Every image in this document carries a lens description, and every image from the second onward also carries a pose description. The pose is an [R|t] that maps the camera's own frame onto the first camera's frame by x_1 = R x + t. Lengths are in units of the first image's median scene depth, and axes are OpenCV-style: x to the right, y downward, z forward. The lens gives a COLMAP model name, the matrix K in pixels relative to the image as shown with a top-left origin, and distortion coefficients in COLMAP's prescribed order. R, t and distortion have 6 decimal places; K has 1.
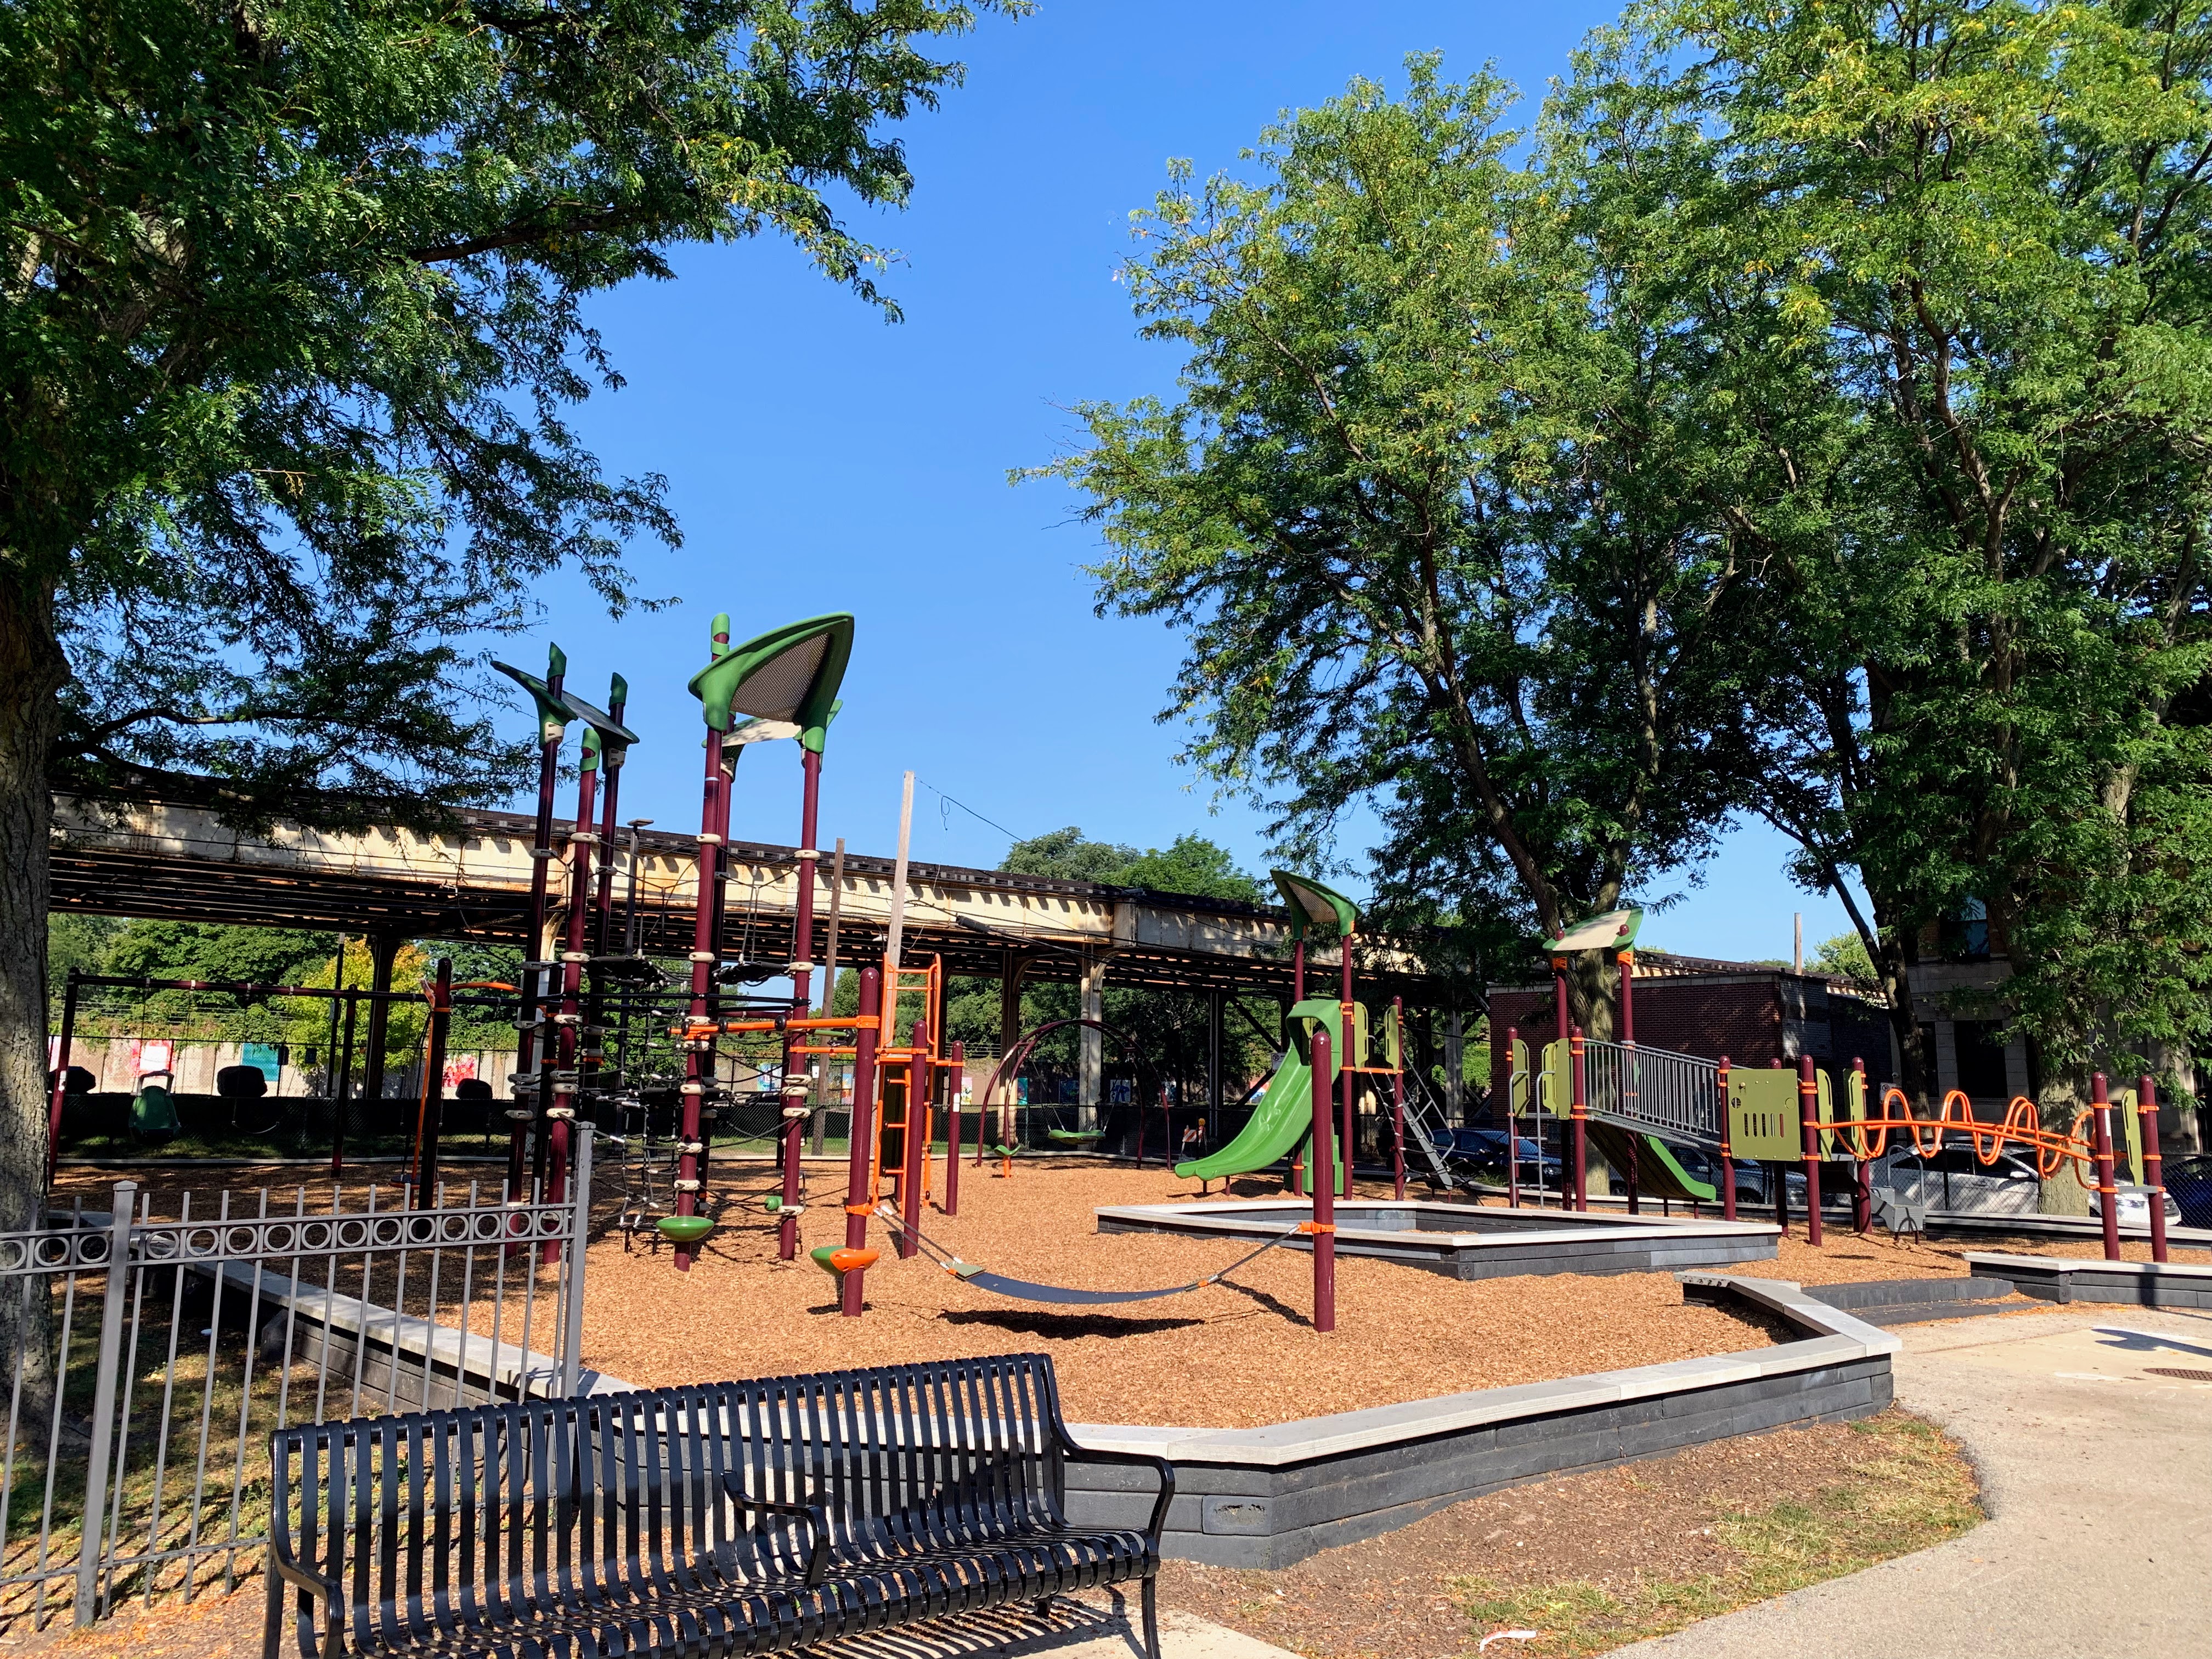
lens RADIAL K [[1698.6, 0, 1110.2], [0, 1698.6, 822.6], [0, 0, 1]] dist [0.058764, -0.085835]
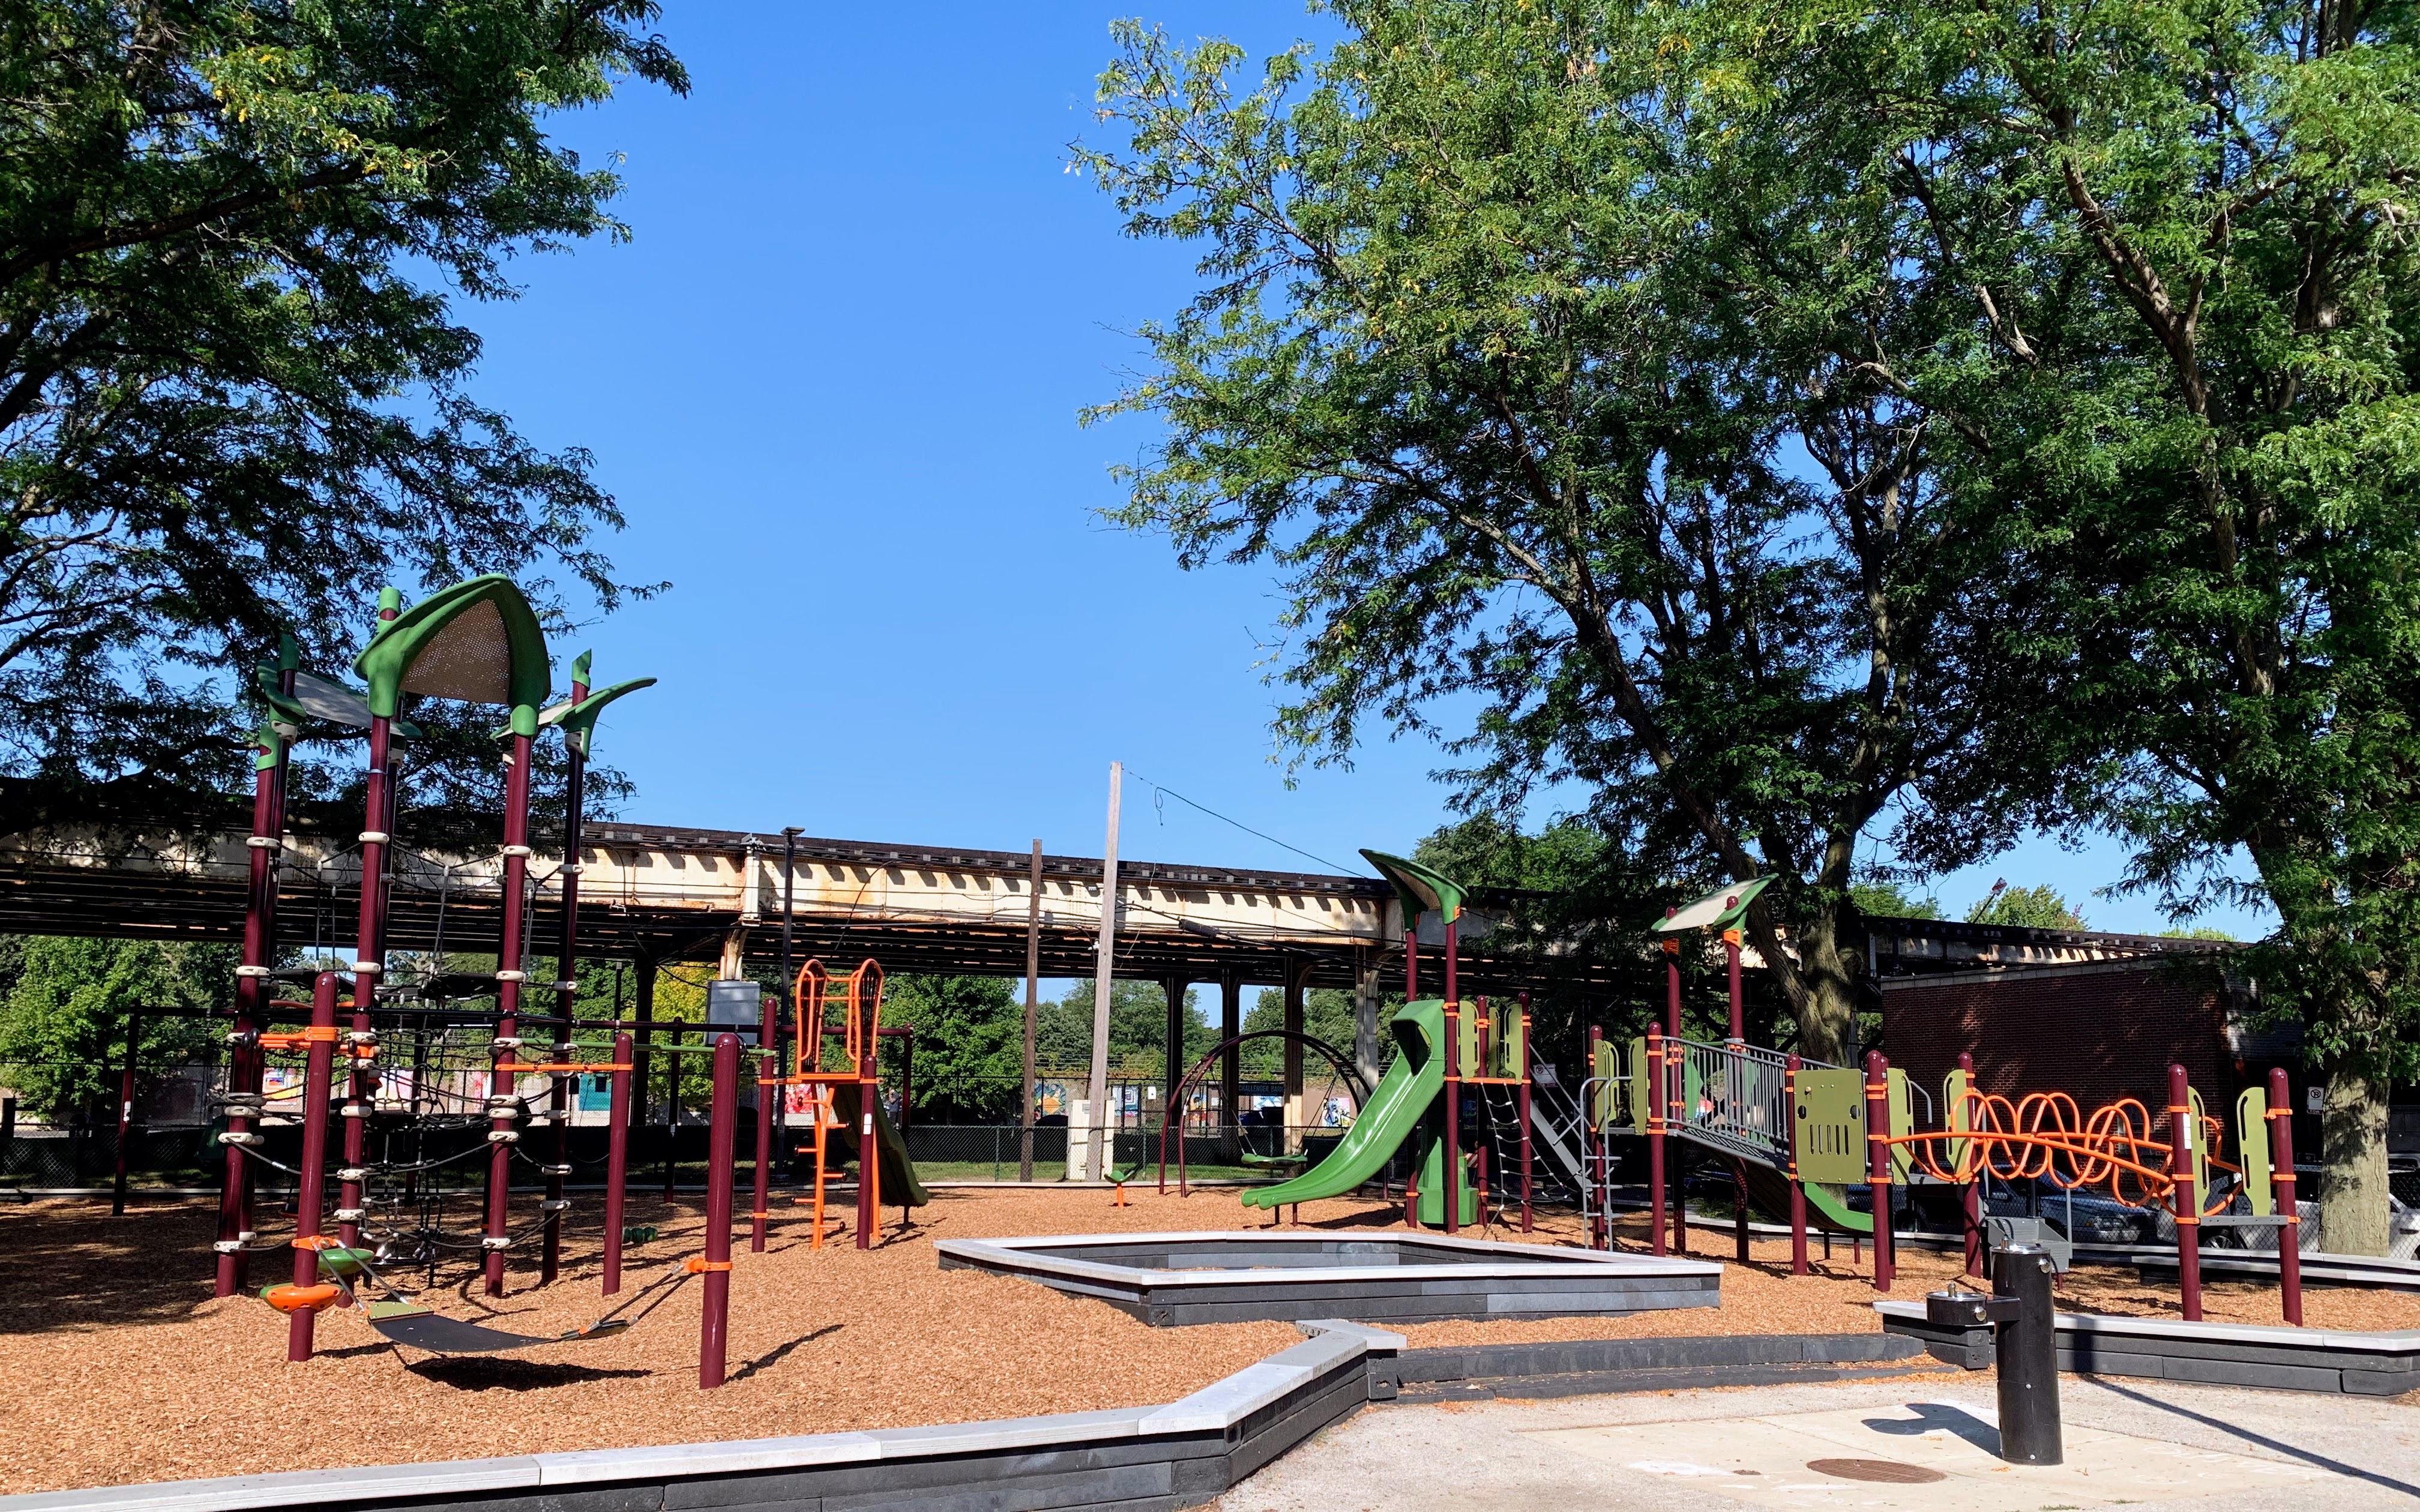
lens RADIAL K [[1844.2, 0, 1205.1], [0, 1844.2, 896.0], [0, 0, 1]] dist [0.073699, -0.127425]
pose [[0.970733, -0.039127, -0.236951, 0.239351], [0.048190, 0.998307, 0.032573, 0.017238], [0.235275, -0.043038, 0.970975, 0.078986]]
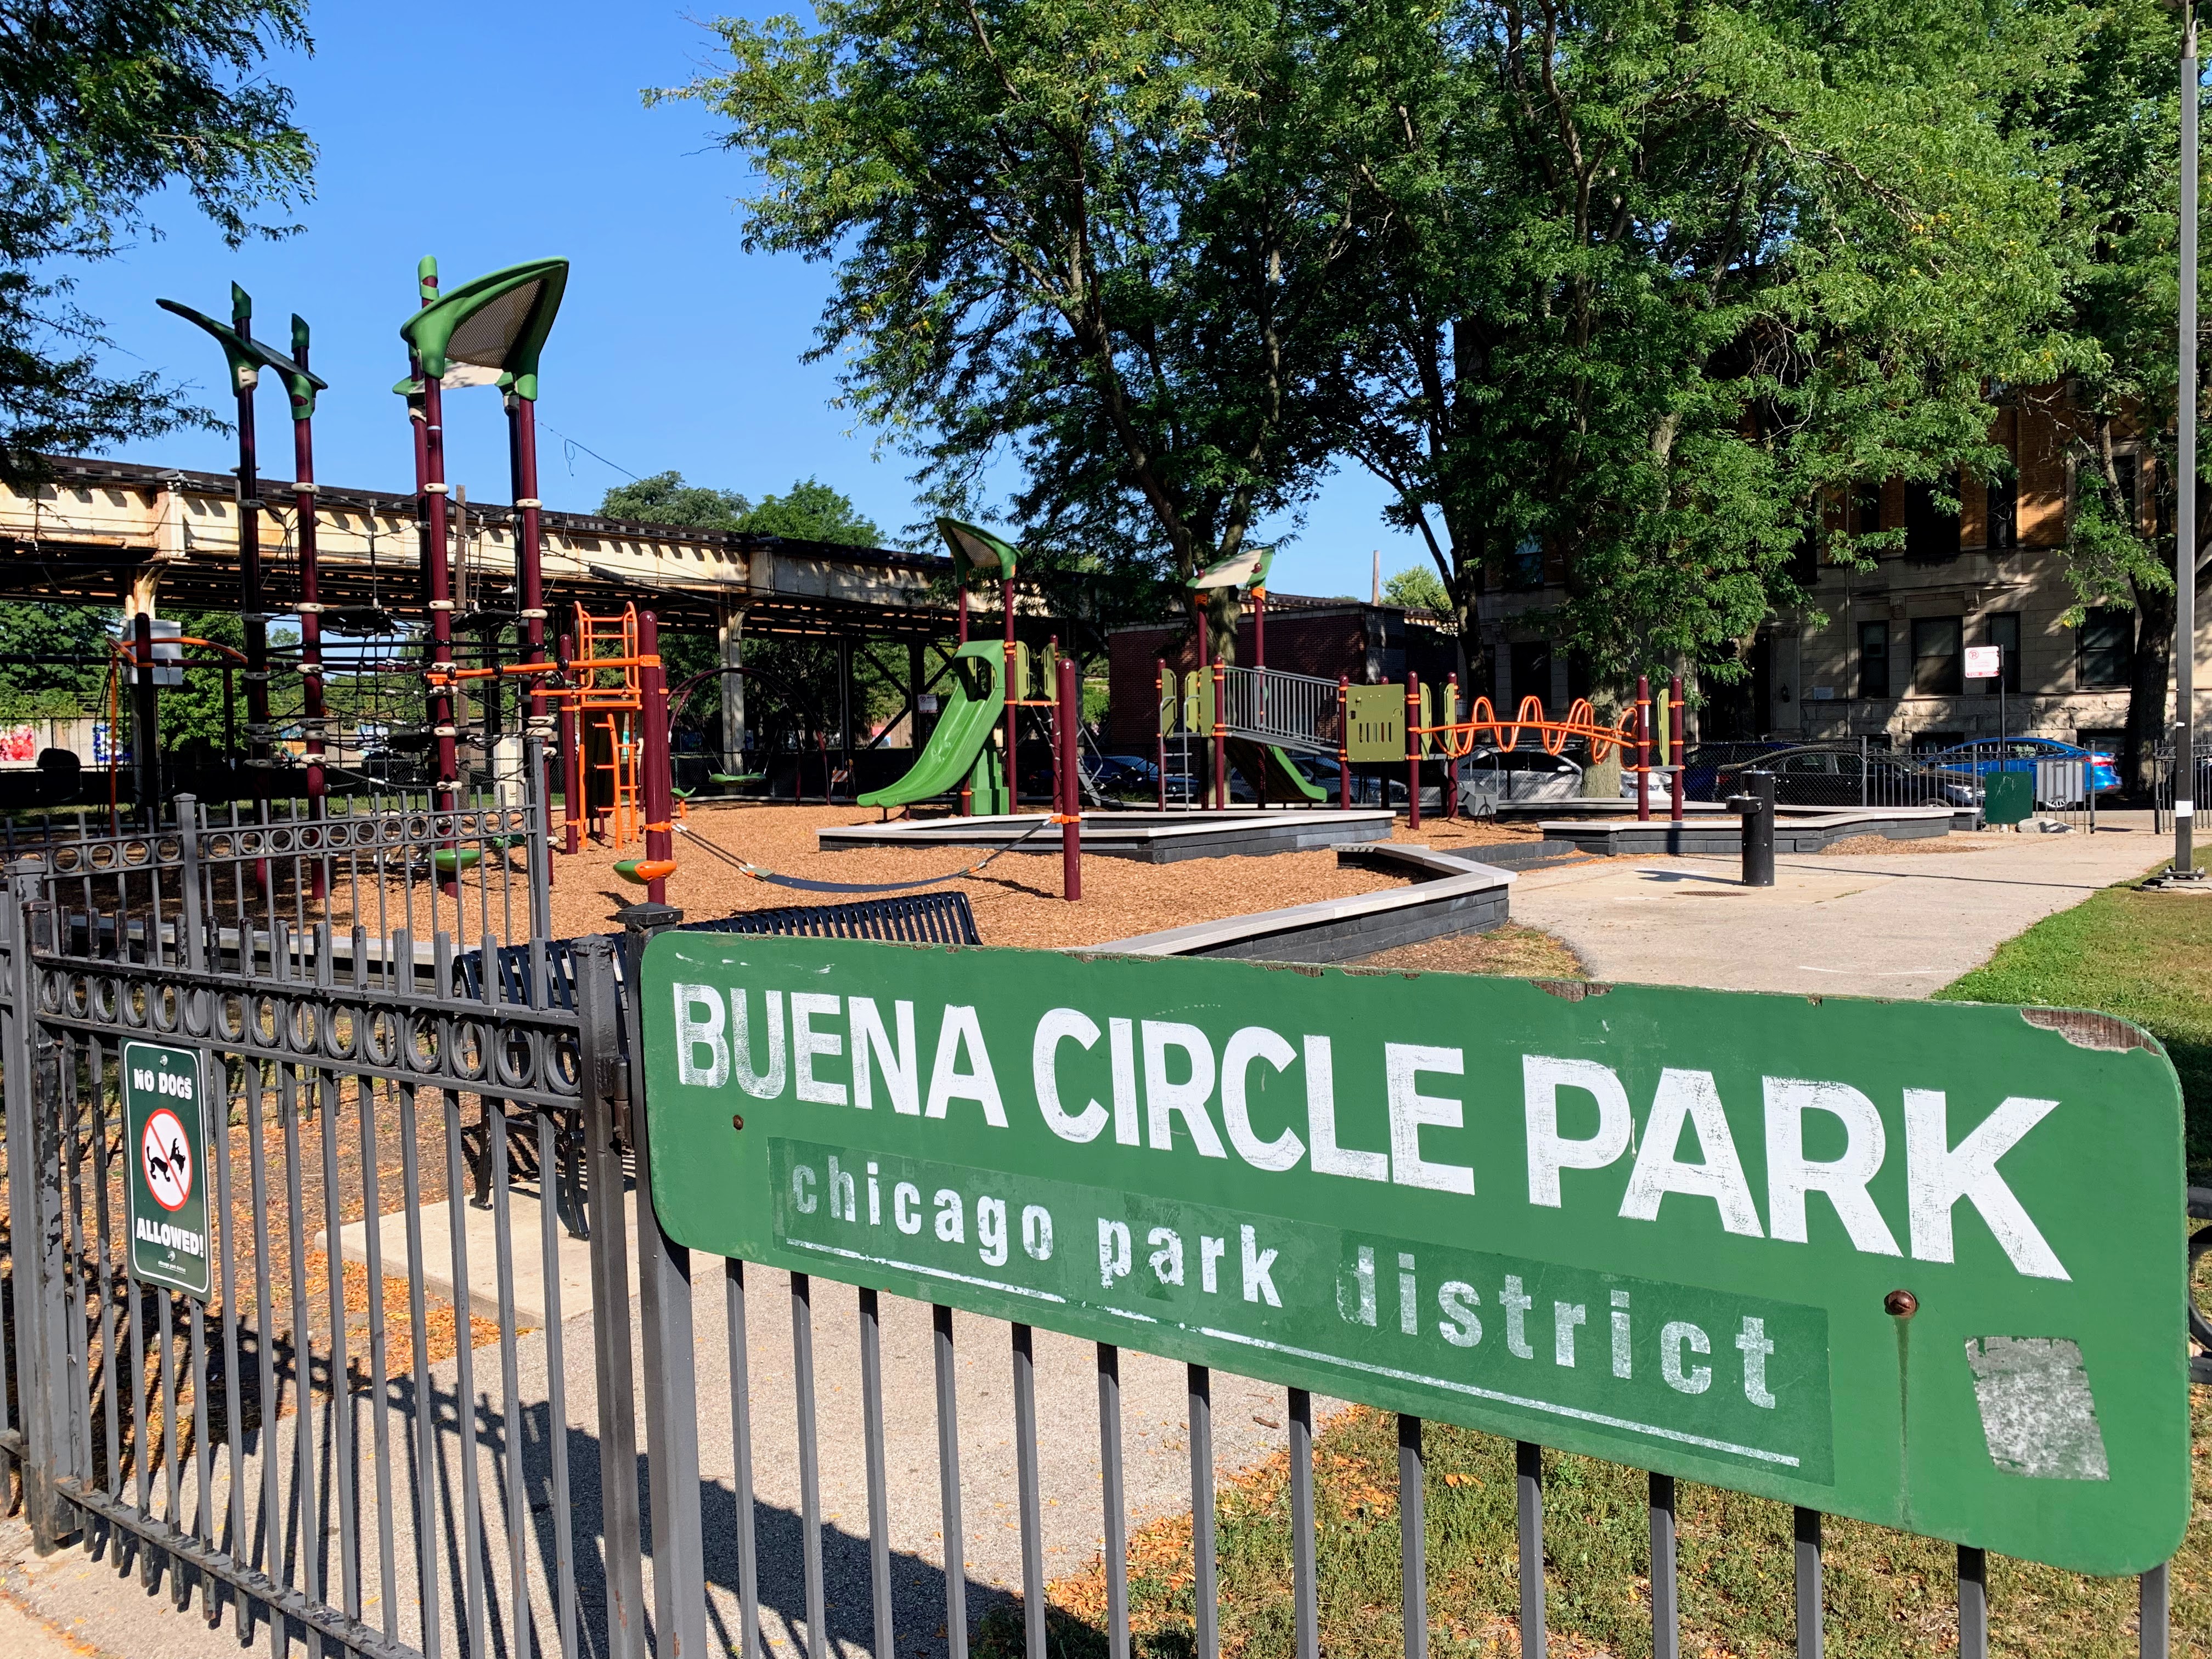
lens RADIAL K [[1698.6, 0, 1110.2], [0, 1698.6, 822.6], [0, 0, 1]] dist [0.058764, -0.085835]
pose [[0.972004, -0.052155, 0.229104, -0.049382], [0.004074, 0.978648, 0.205504, -0.002091], [-0.234931, -0.198818, 0.951462, -0.057526]]
